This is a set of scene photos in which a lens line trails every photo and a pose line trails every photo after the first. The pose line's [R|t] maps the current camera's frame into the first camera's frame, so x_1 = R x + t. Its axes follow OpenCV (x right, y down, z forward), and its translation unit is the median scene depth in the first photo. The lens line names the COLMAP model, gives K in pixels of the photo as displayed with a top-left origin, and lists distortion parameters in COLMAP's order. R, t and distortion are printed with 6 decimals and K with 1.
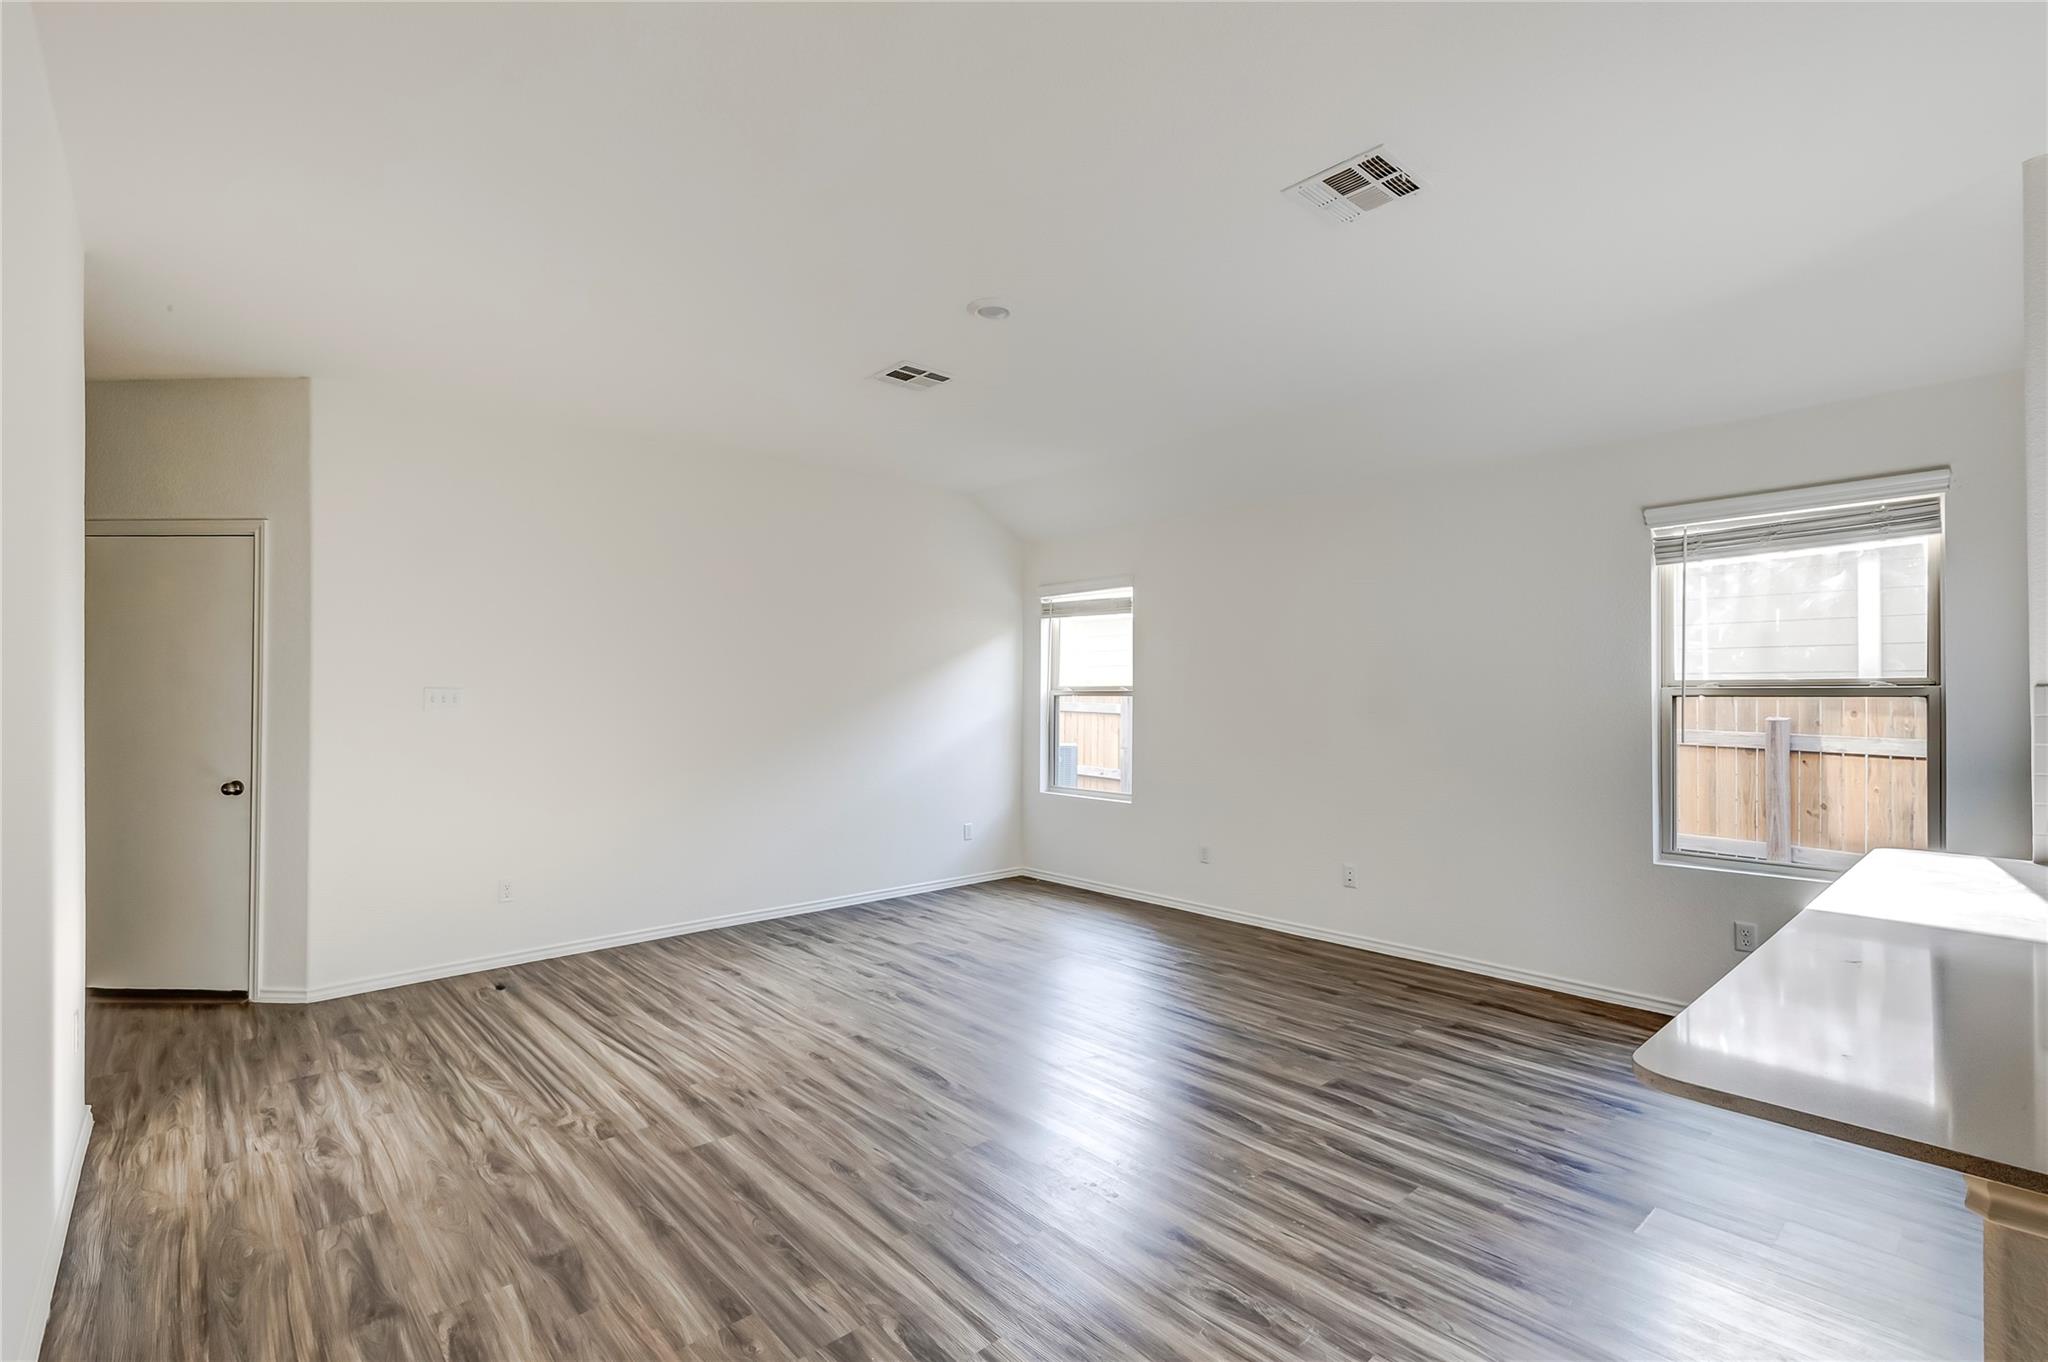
lens RADIAL K [[932.4, 0, 1018.4], [0, 932.4, 691.4], [0, 0, 1]] dist [0.005231, 0.000303]
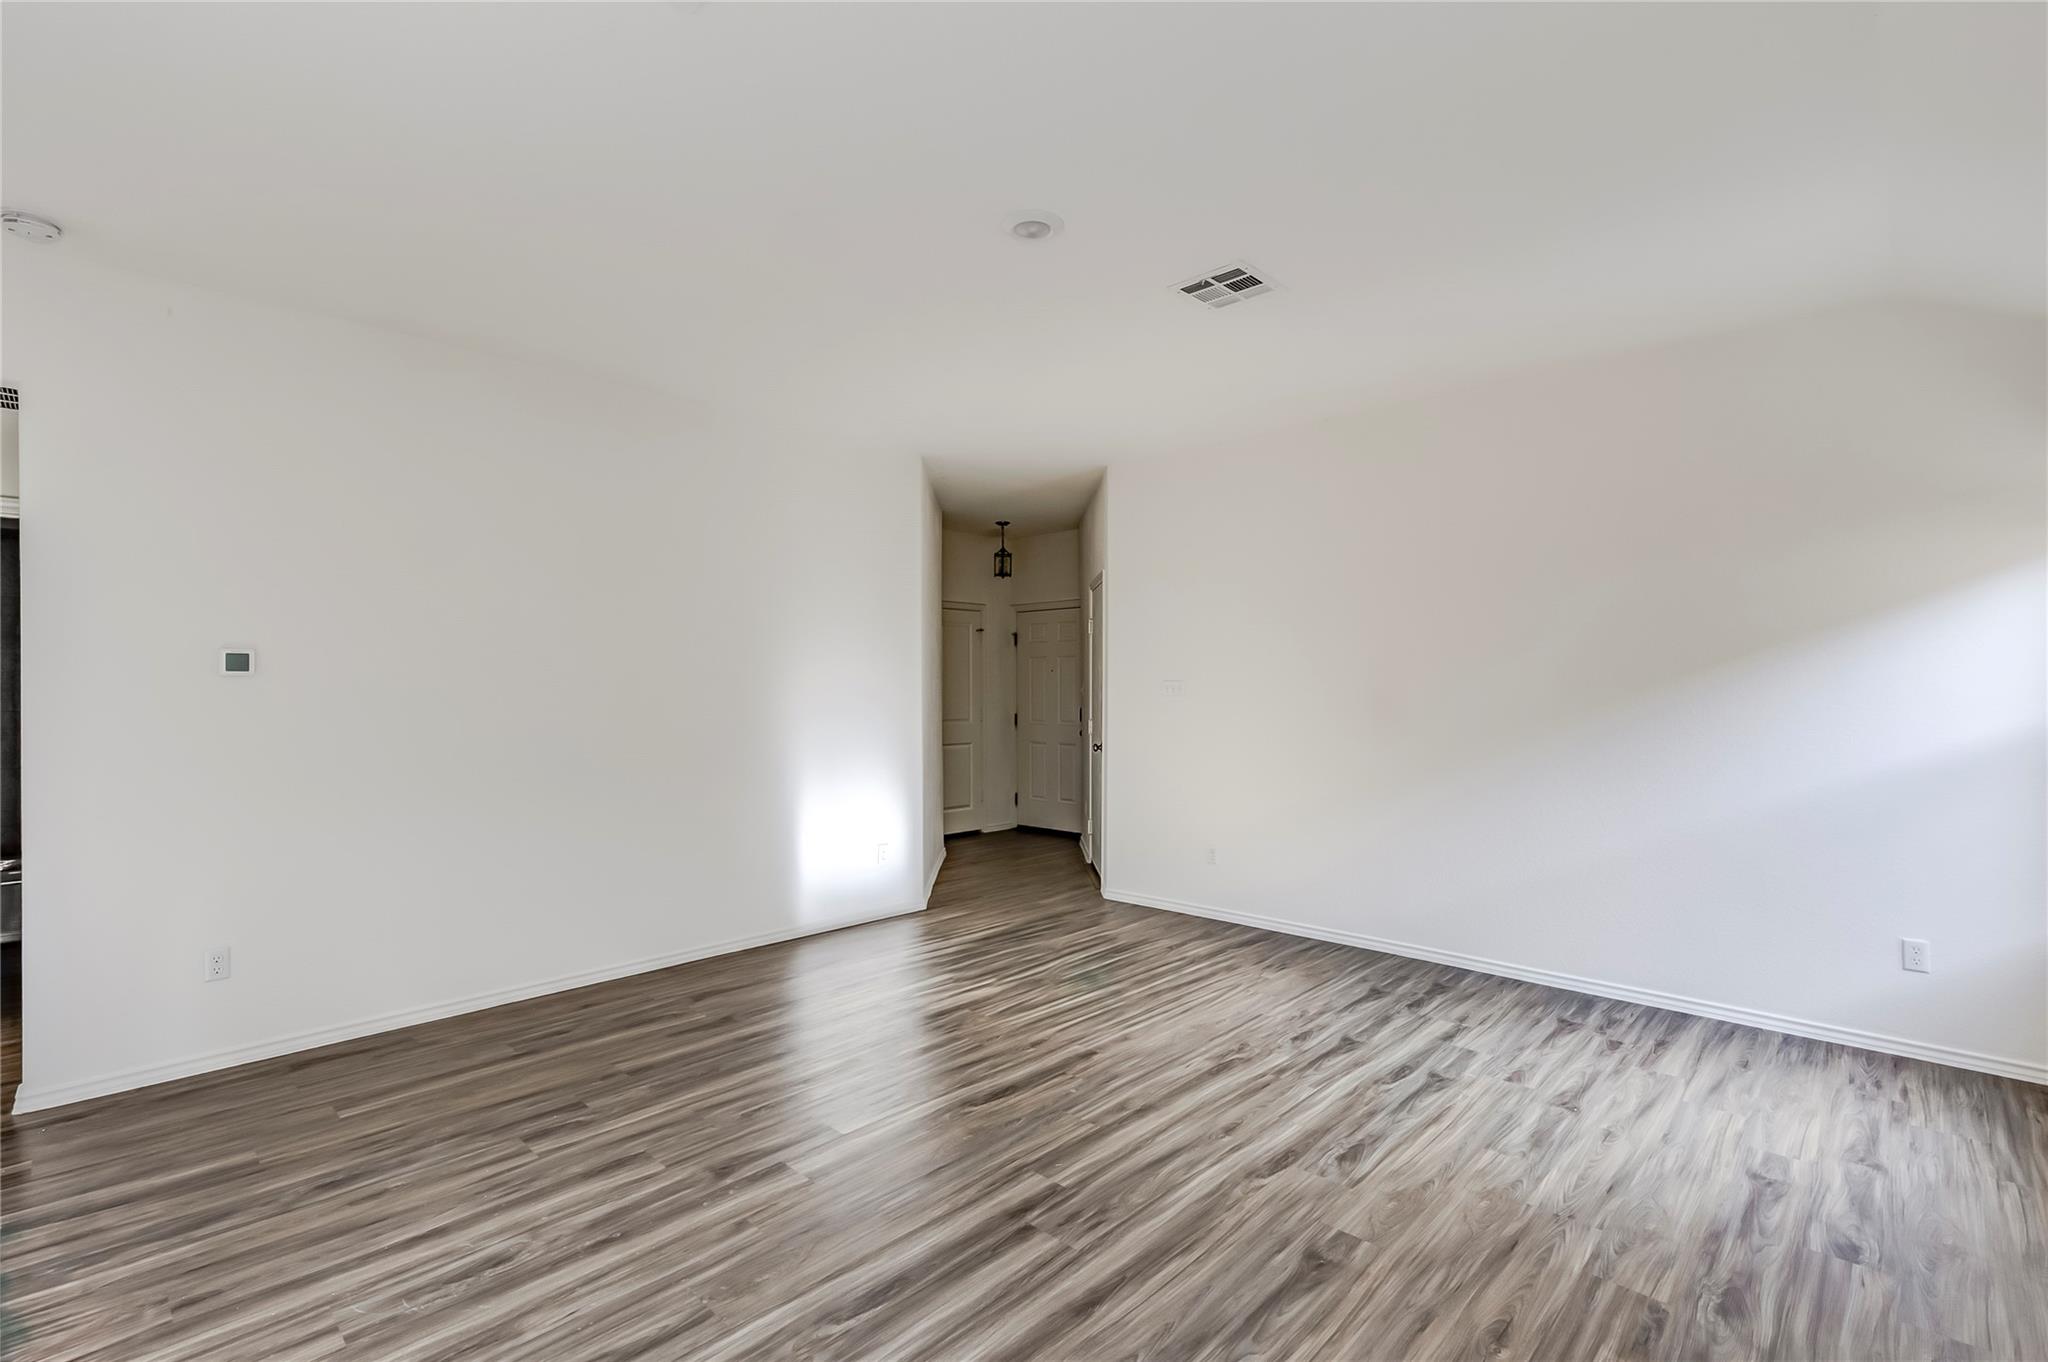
lens RADIAL K [[932.4, 0, 1022.3], [0, 932.4, 680.7], [0, 0, 1]] dist [0.005231, 0.000303]
pose [[0.072201, -0.005488, -0.997375, 0.814085], [0.005444, 0.999972, -0.005108, 0.003580], [0.997375, -0.005060, 0.072229, 0.935318]]
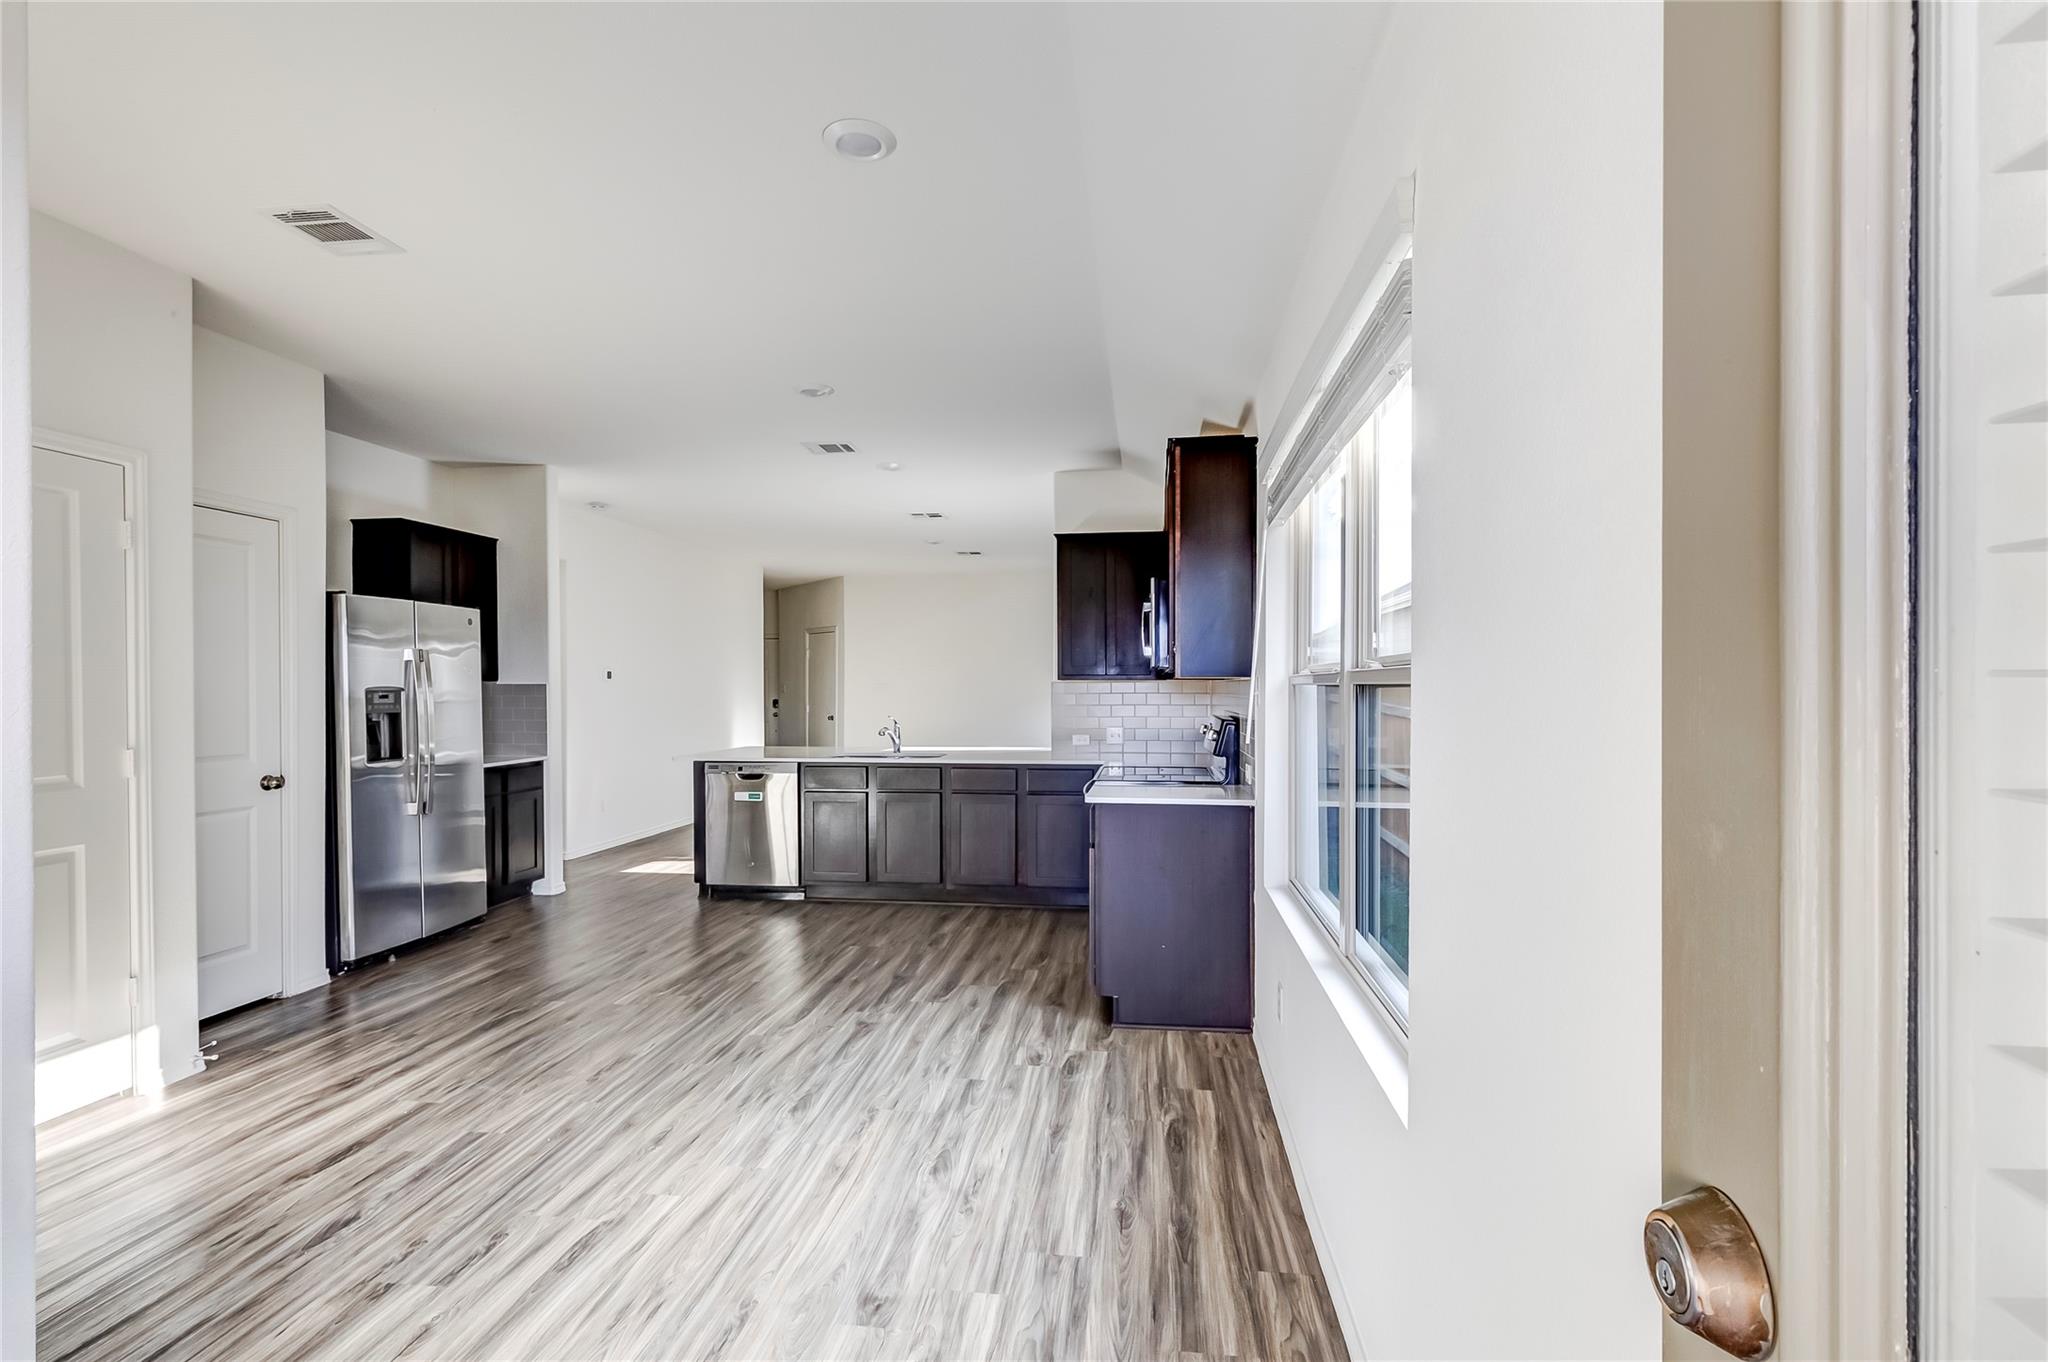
lens RADIAL K [[932.4, 0, 1041.0], [0, 932.4, 687.7], [0, 0, 1]] dist [0.005231, 0.000303]
pose [[0.656516, 0.001101, -0.754312, 2.169003], [0.003781, 0.999982, 0.004751, -0.001099], [0.754303, -0.005971, 0.656499, -0.528535]]
